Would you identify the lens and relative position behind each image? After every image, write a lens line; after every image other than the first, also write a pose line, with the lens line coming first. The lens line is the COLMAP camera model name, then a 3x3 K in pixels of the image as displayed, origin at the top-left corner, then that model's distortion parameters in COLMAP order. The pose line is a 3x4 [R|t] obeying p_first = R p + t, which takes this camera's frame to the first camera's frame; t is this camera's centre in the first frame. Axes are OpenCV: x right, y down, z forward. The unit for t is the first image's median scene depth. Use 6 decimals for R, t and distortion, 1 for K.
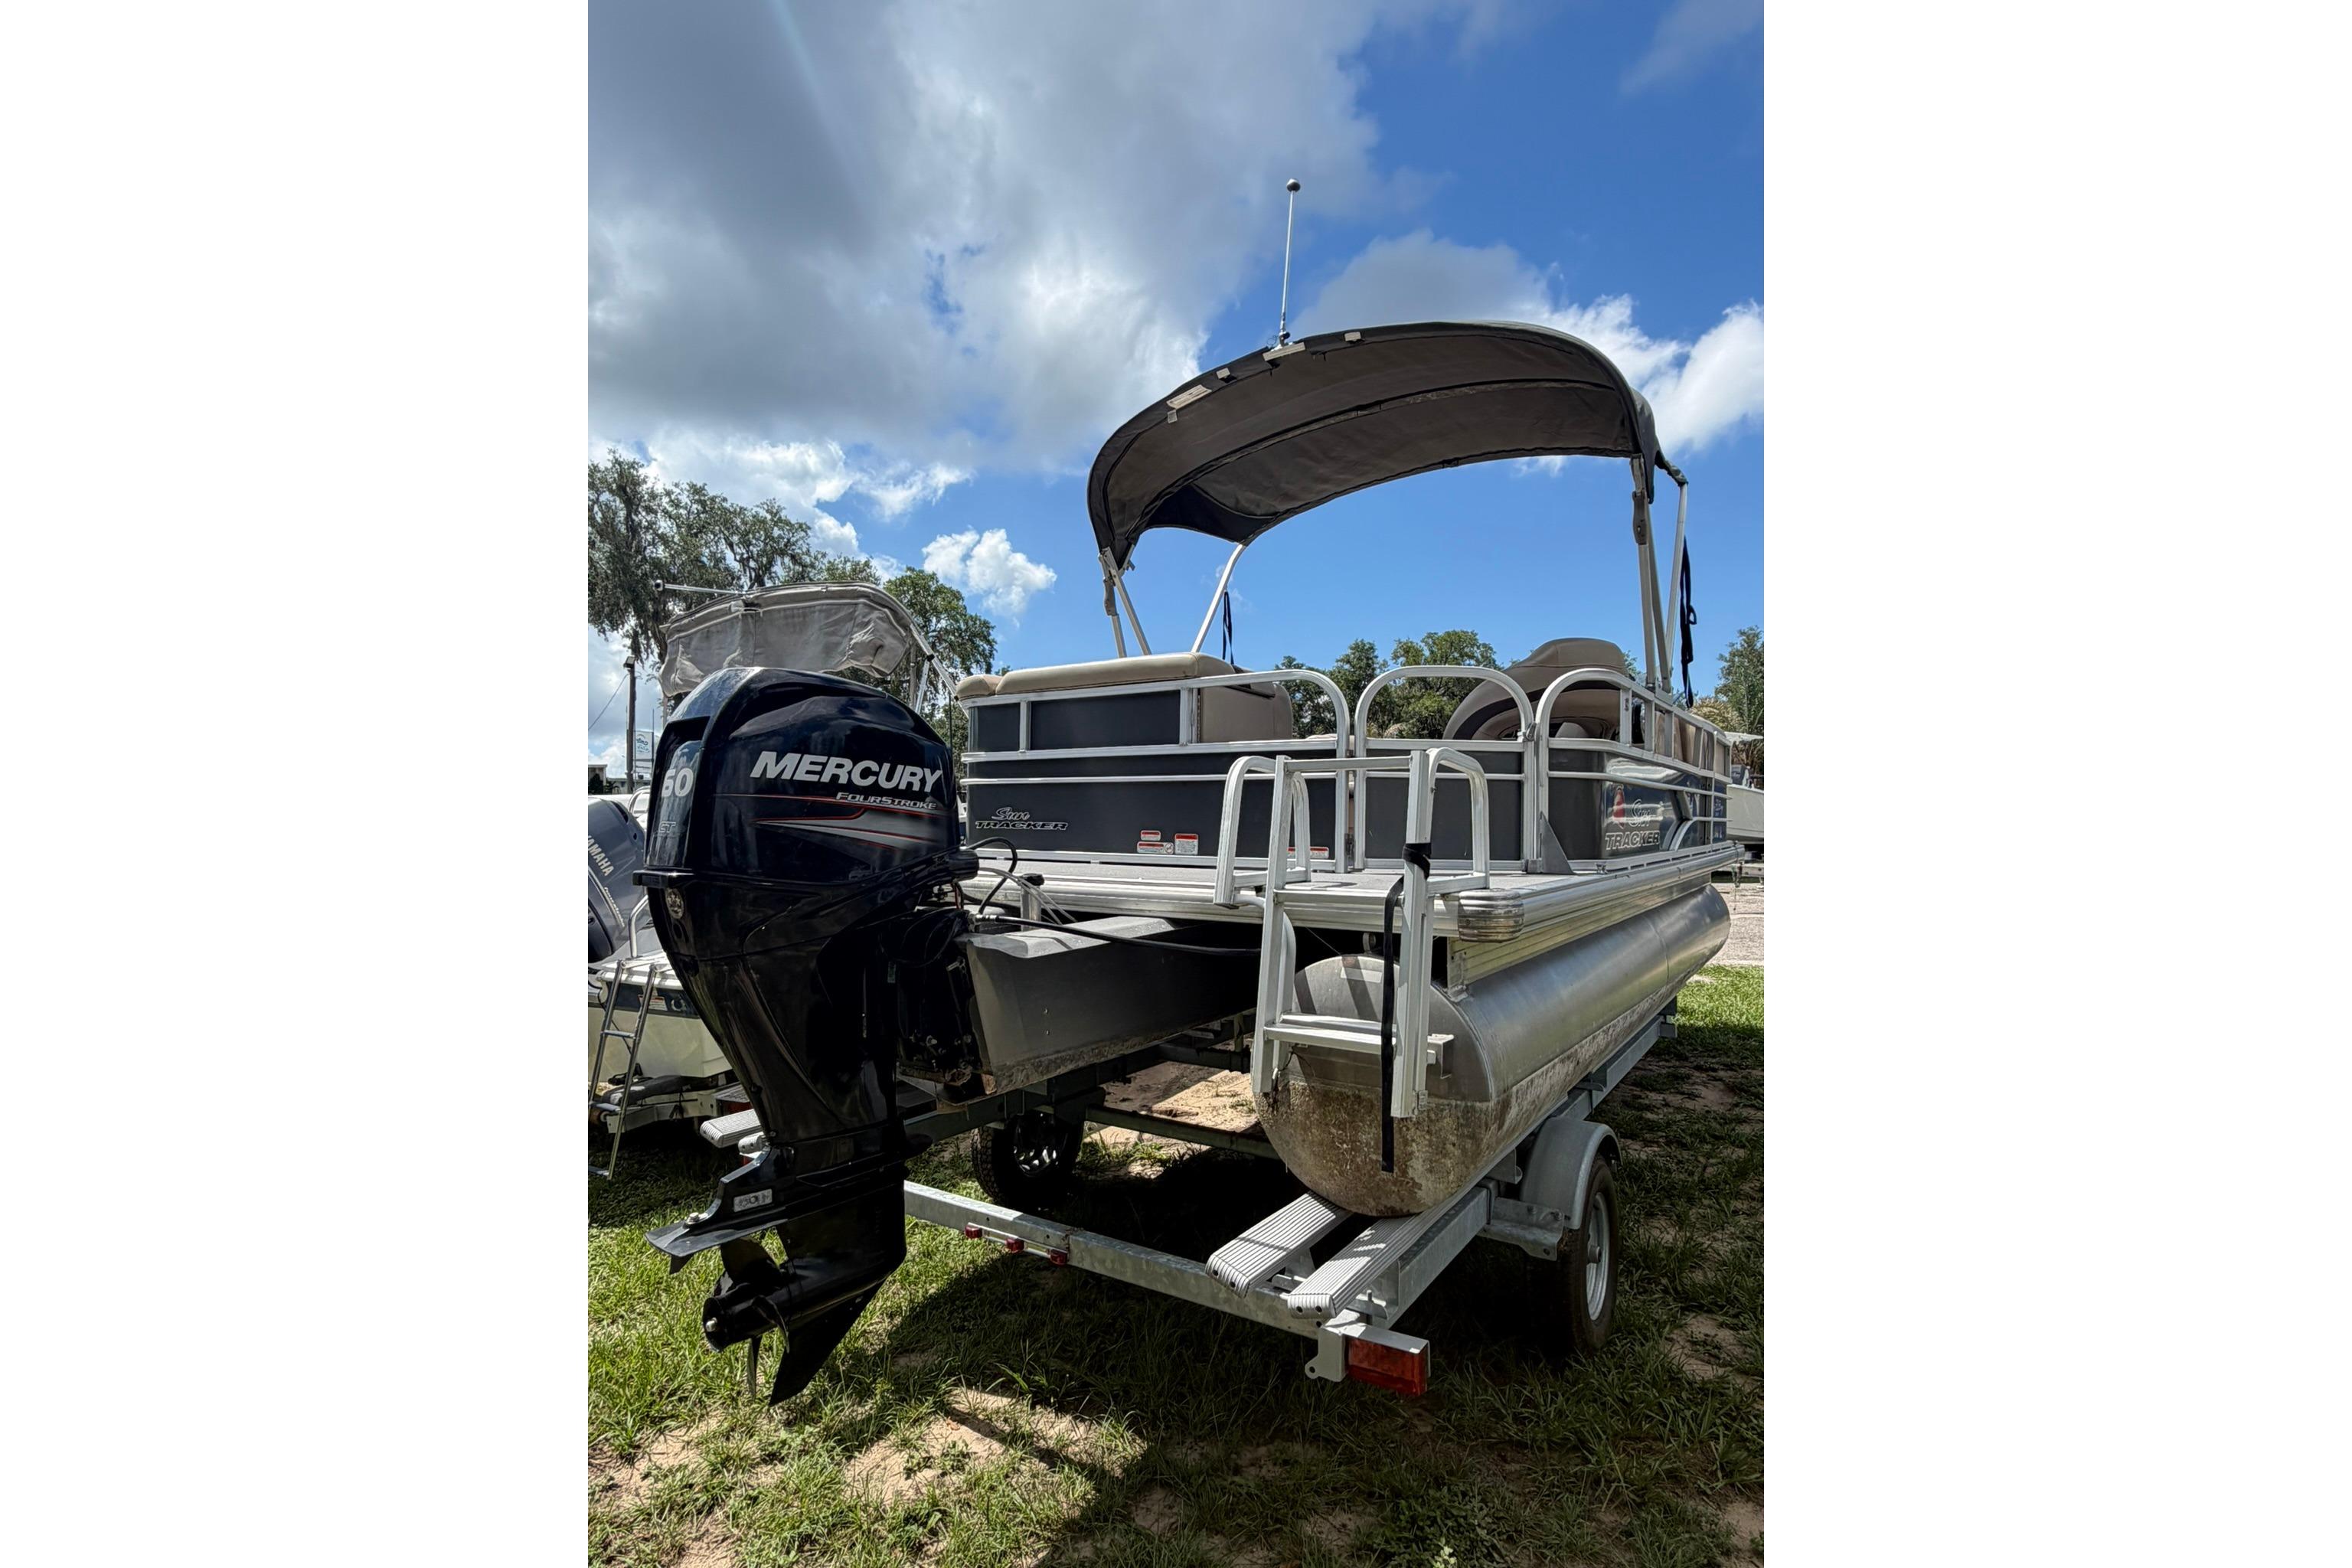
lens RADIAL K [[1074.1, 0, 1178.8], [0, 1074.1, 789.1], [0, 0, 1]] dist [-0.008956, 0.002992]
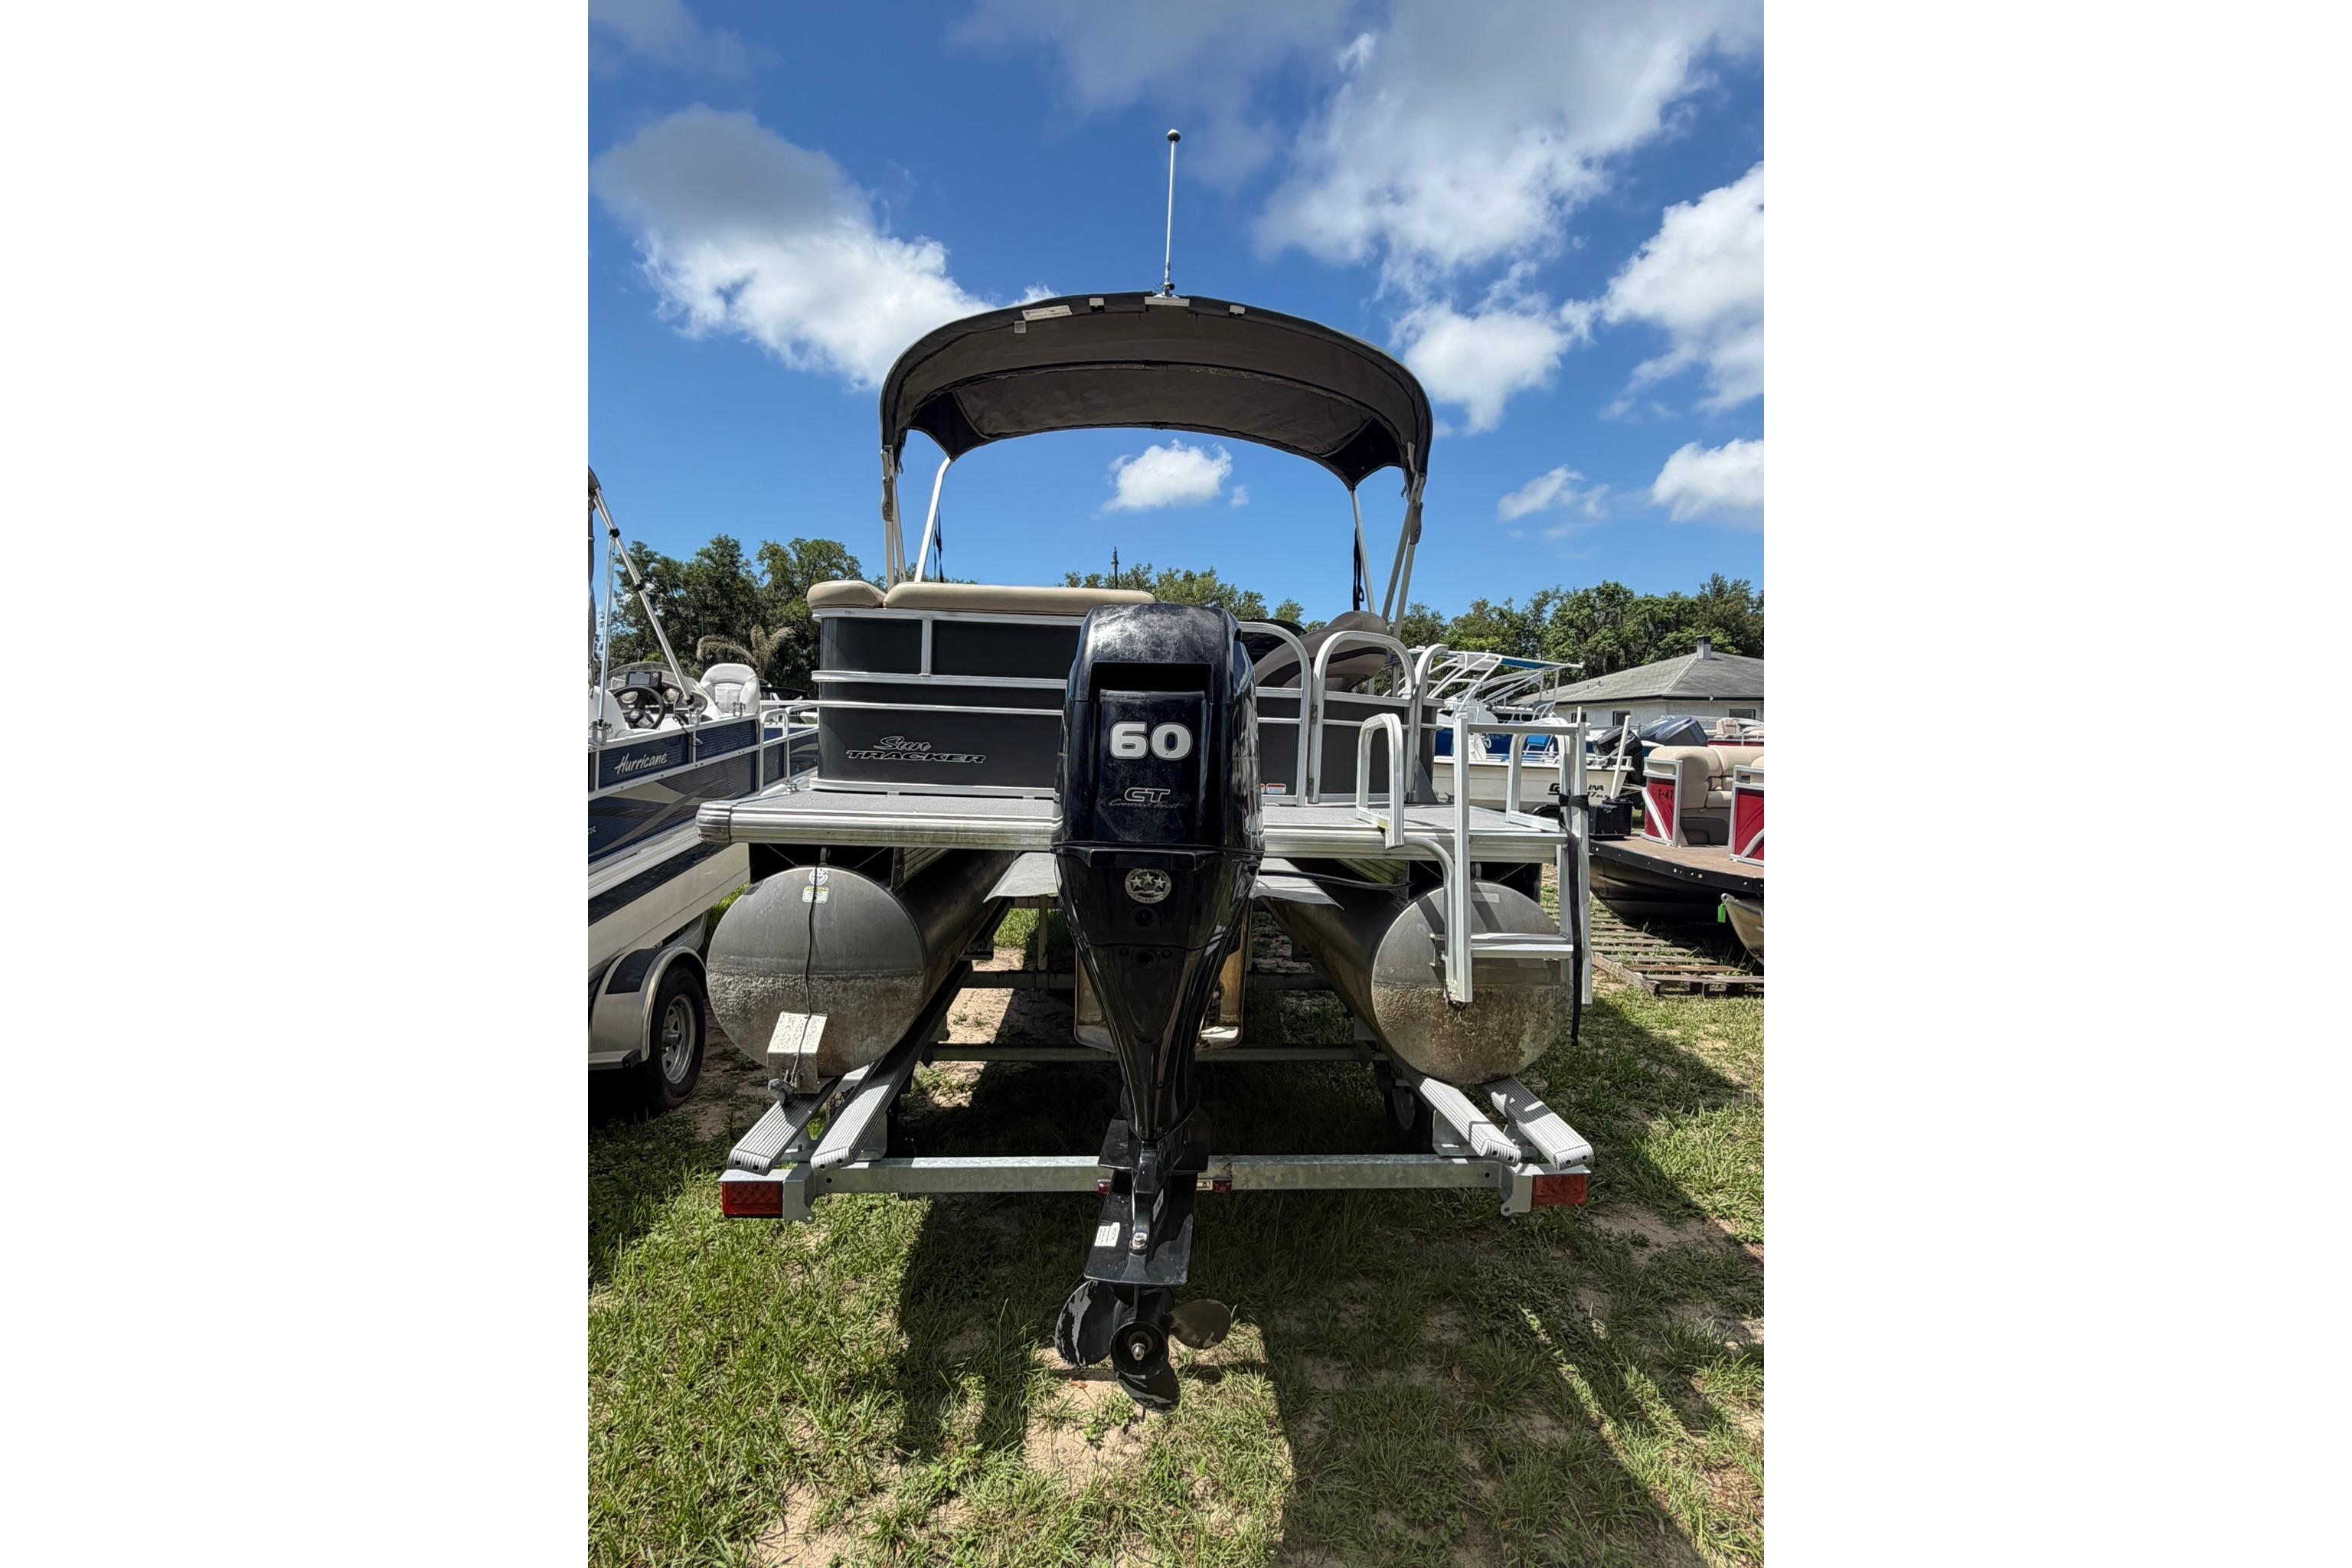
lens RADIAL K [[997.8, 0, 1176.1], [0, 997.8, 785.7], [0, 0, 1]] dist [-0.007416, -0.000160]
pose [[0.774819, -0.012839, 0.632053, -0.511120], [-0.046481, 0.995931, 0.077211, -0.017084], [-0.630472, -0.089203, 0.771069, 0.211898]]
